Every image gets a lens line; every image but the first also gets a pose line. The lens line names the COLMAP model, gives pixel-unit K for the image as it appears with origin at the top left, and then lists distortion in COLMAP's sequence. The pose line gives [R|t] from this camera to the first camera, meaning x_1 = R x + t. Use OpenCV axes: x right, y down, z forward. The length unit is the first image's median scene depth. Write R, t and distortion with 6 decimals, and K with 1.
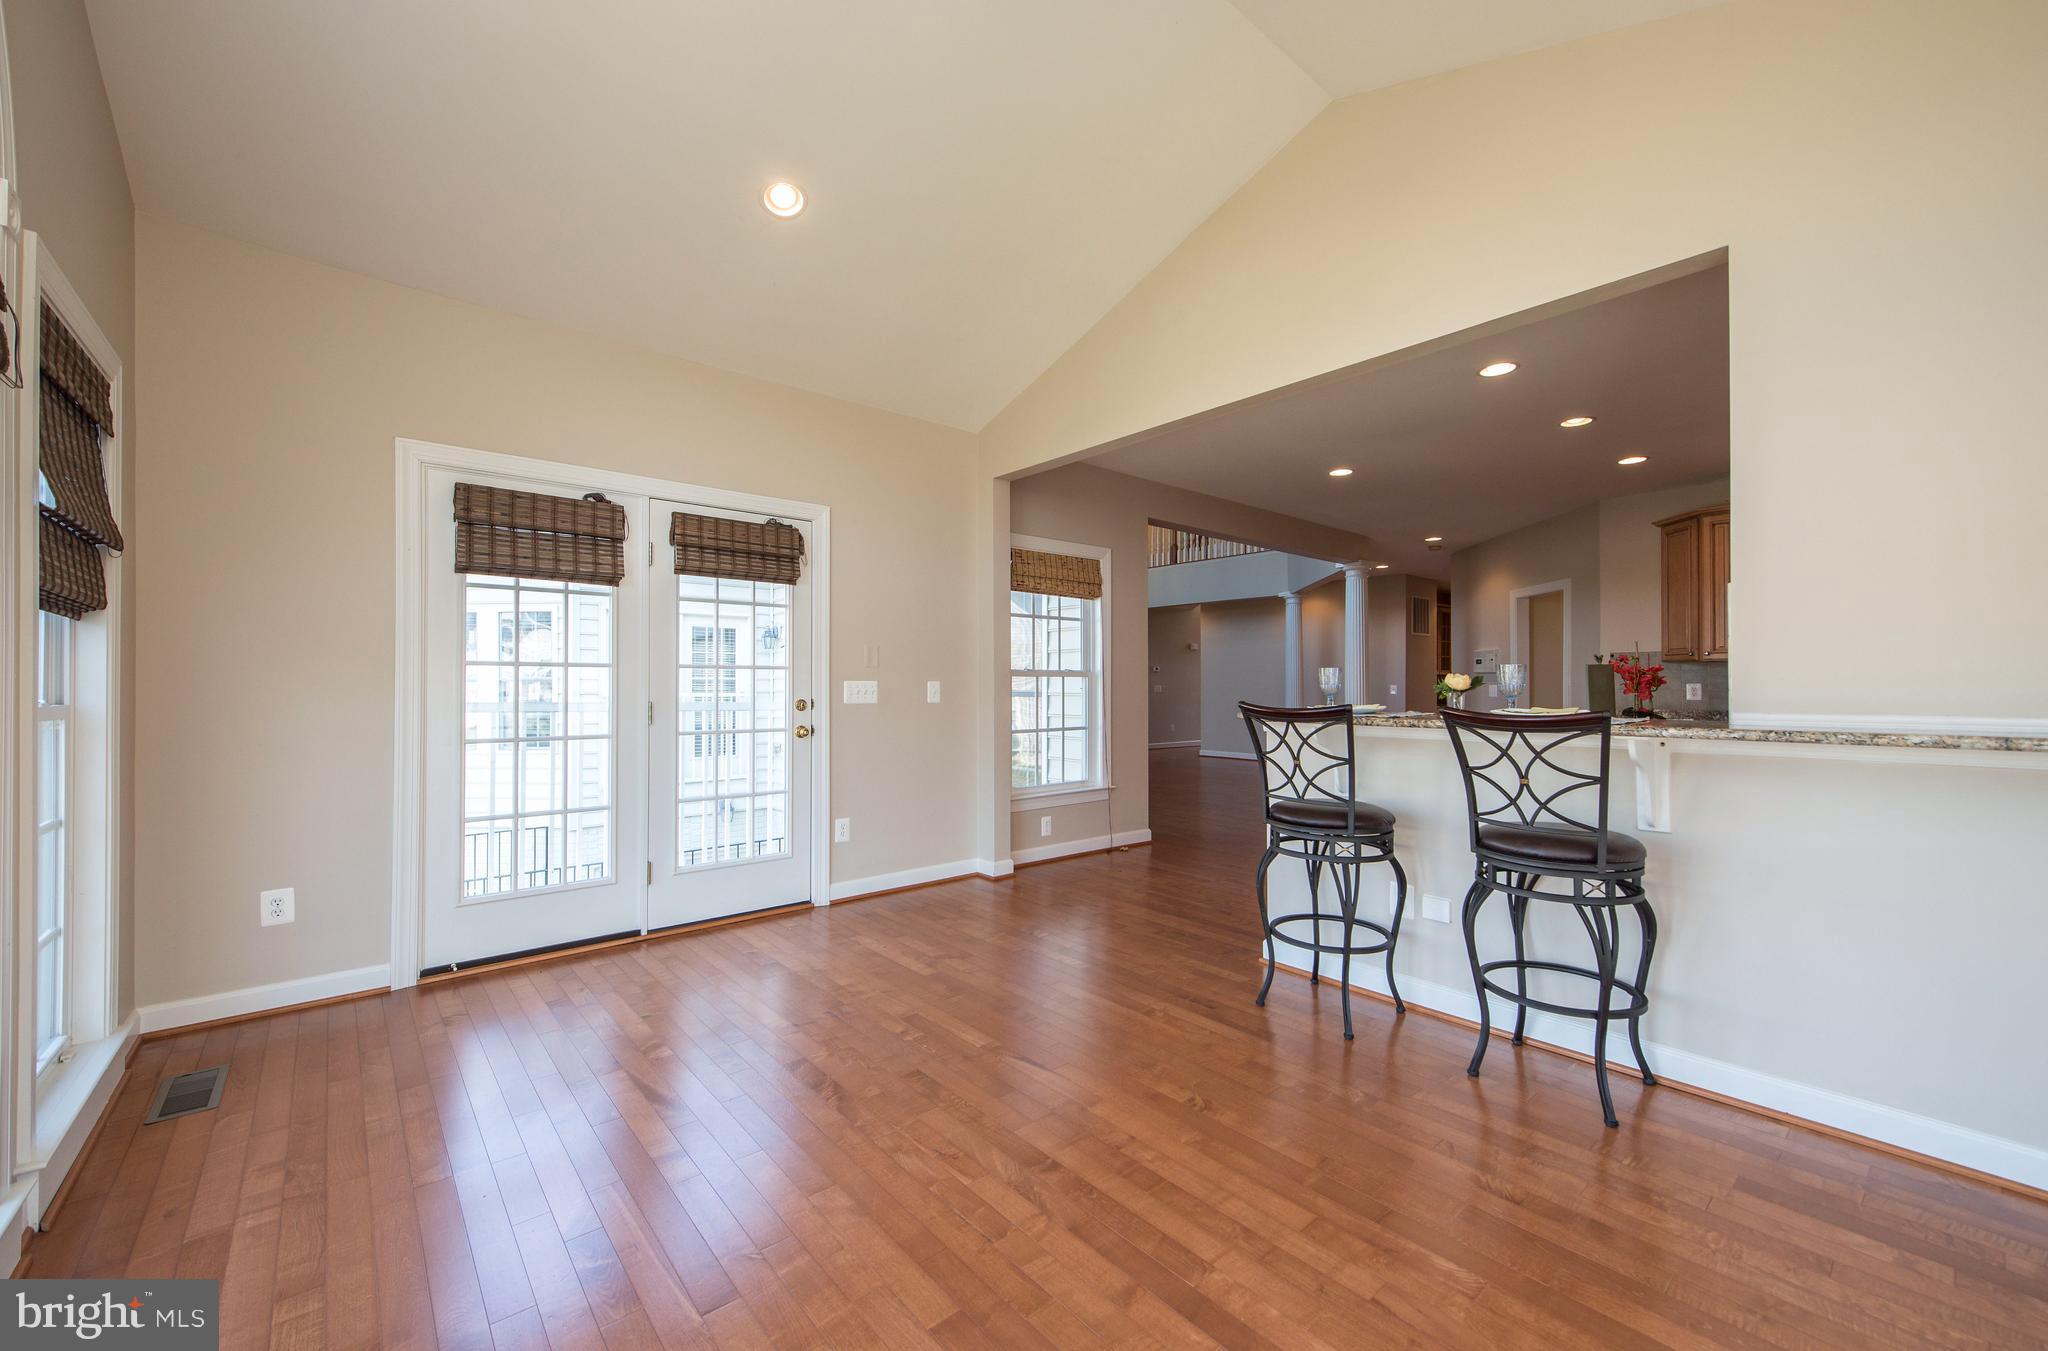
lens RADIAL K [[802.3, 0, 1024.0], [0, 802.3, 675.5], [0, 0, 1]] dist [0.003003, 0.000063]
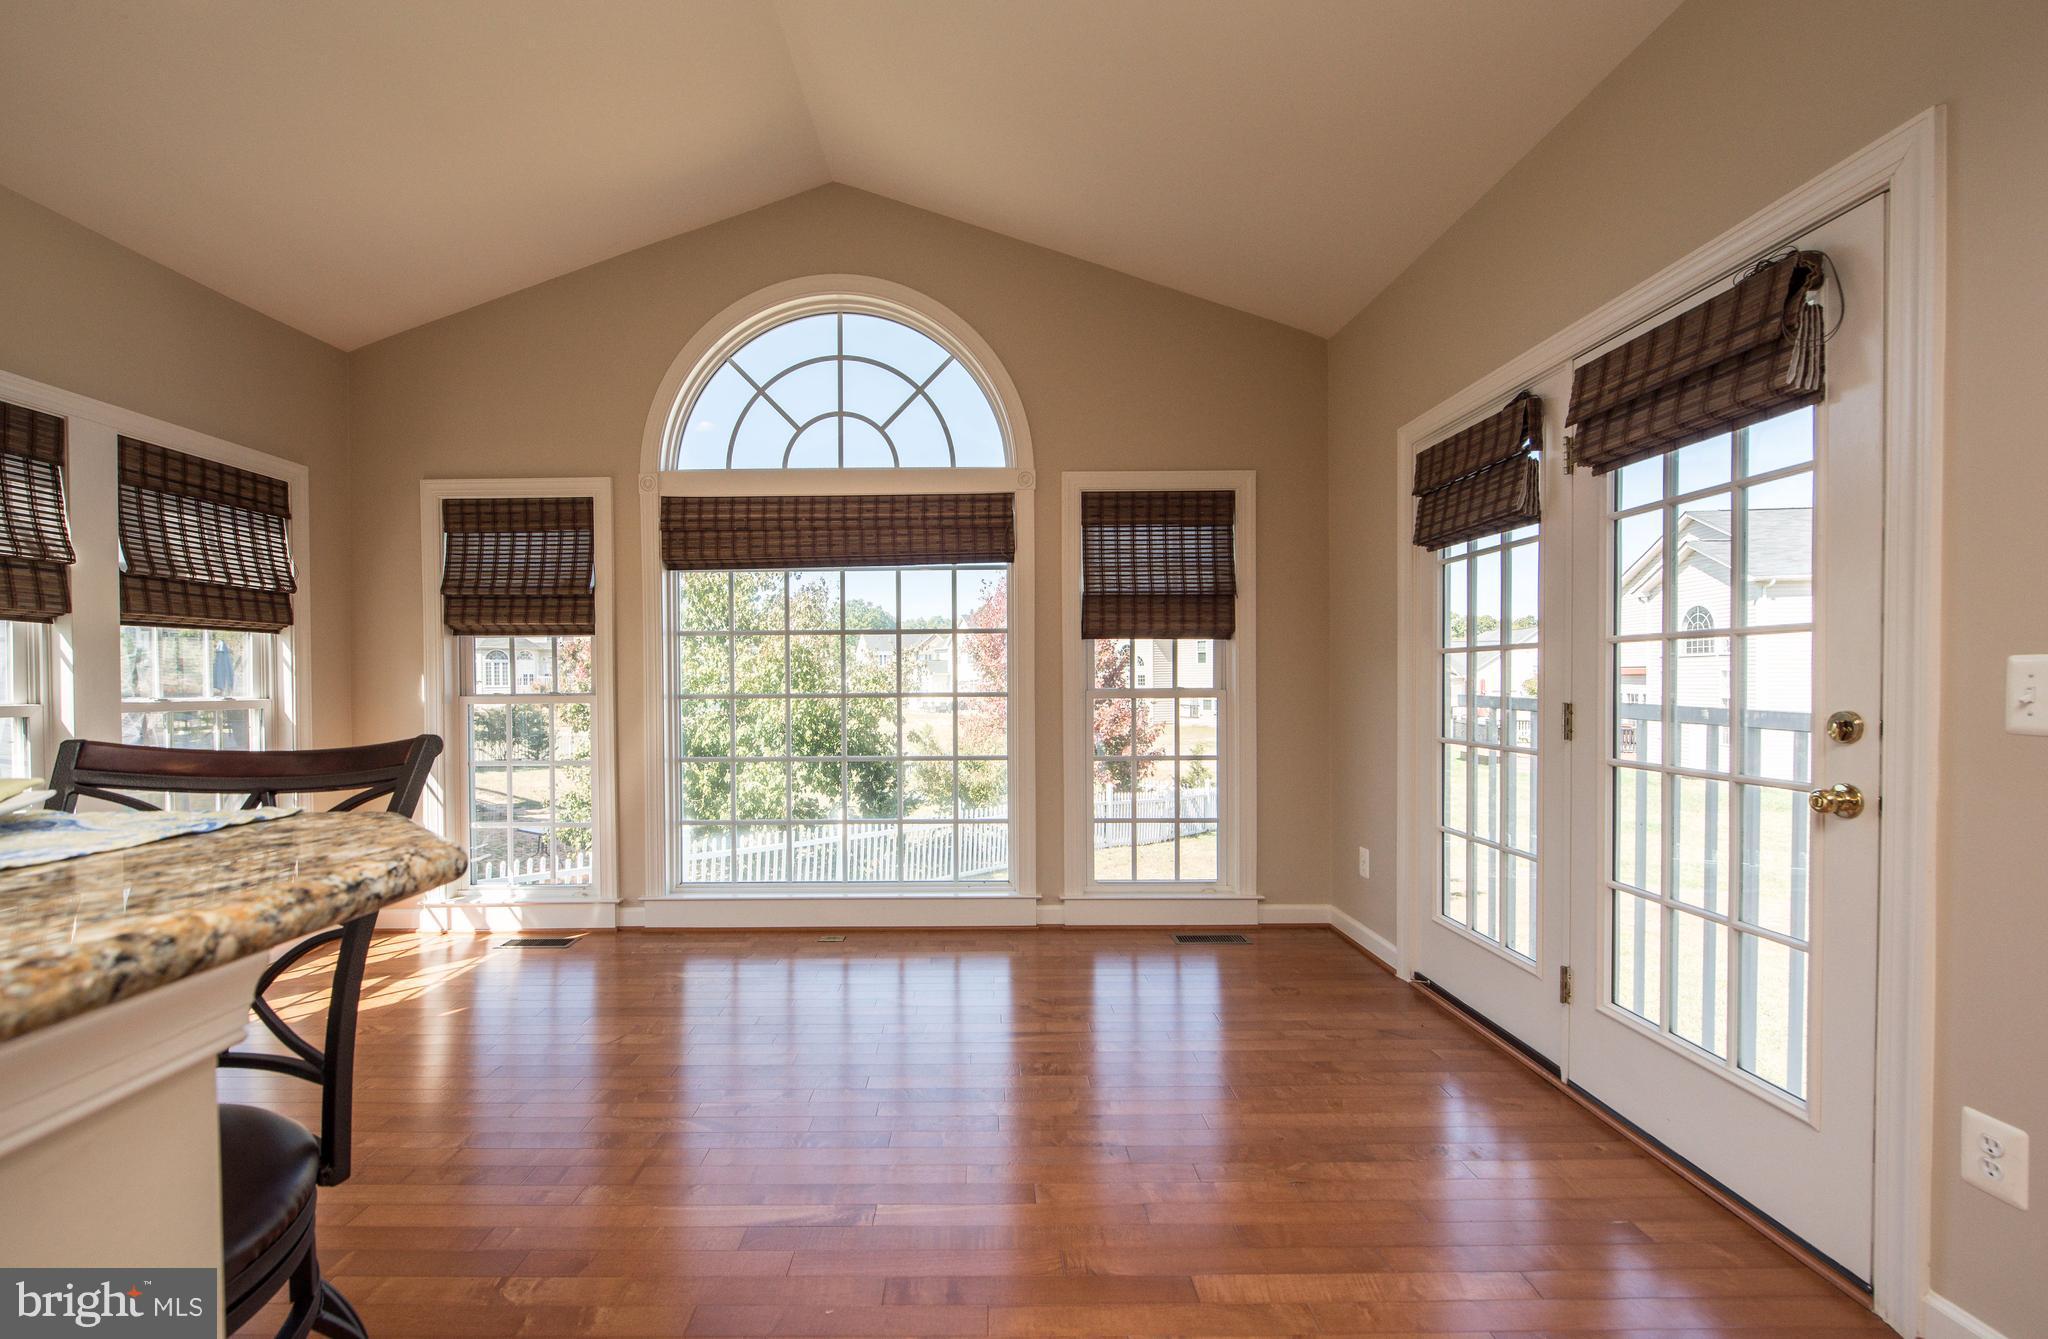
lens RADIAL K [[825.4, 0, 975.7], [0, 825.4, 696.1], [0, 0, 1]] dist [-0.001067, -0.000163]
pose [[-0.657064, 0.020067, -0.753568, 0.271475], [0.014396, 0.999797, 0.014072, 0.012580], [0.753698, -0.001602, -0.657220, 1.012281]]
